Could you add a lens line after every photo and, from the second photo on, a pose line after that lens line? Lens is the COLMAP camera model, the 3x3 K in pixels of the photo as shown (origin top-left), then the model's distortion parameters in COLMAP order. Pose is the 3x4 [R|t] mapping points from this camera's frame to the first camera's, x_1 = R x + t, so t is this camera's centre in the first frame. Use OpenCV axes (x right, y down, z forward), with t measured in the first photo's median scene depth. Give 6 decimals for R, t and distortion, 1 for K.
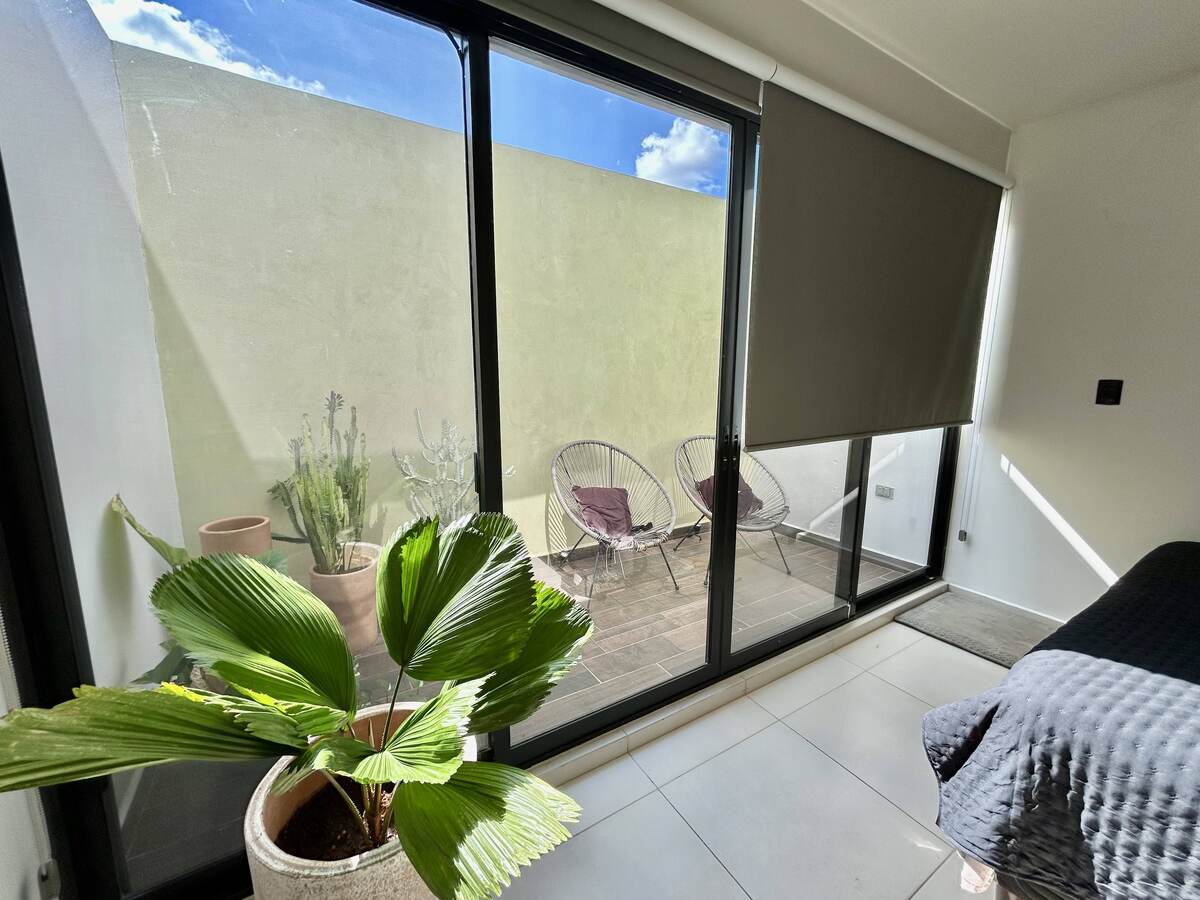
lens RADIAL K [[483.8, 0, 597.8], [0, 483.8, 448.8], [0, 0, 1]] dist [-0.002180, -0.000243]
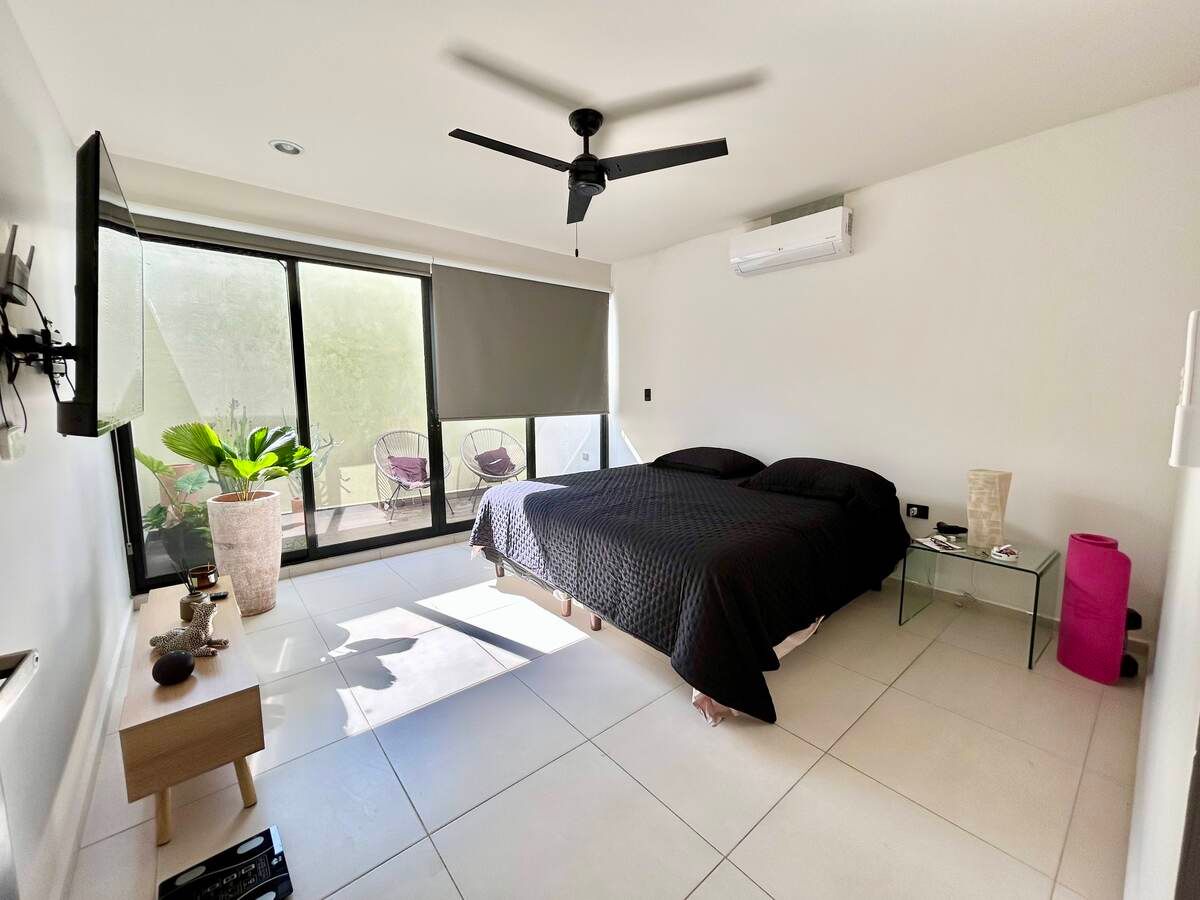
lens RADIAL K [[483.8, 0, 597.8], [0, 483.8, 448.8], [0, 0, 1]] dist [-0.002180, -0.000243]
pose [[0.988224, -0.028980, 0.150248, 0.489112], [0.035514, 0.998528, -0.040987, 0.173667], [-0.148839, 0.045840, 0.987798, -0.910810]]
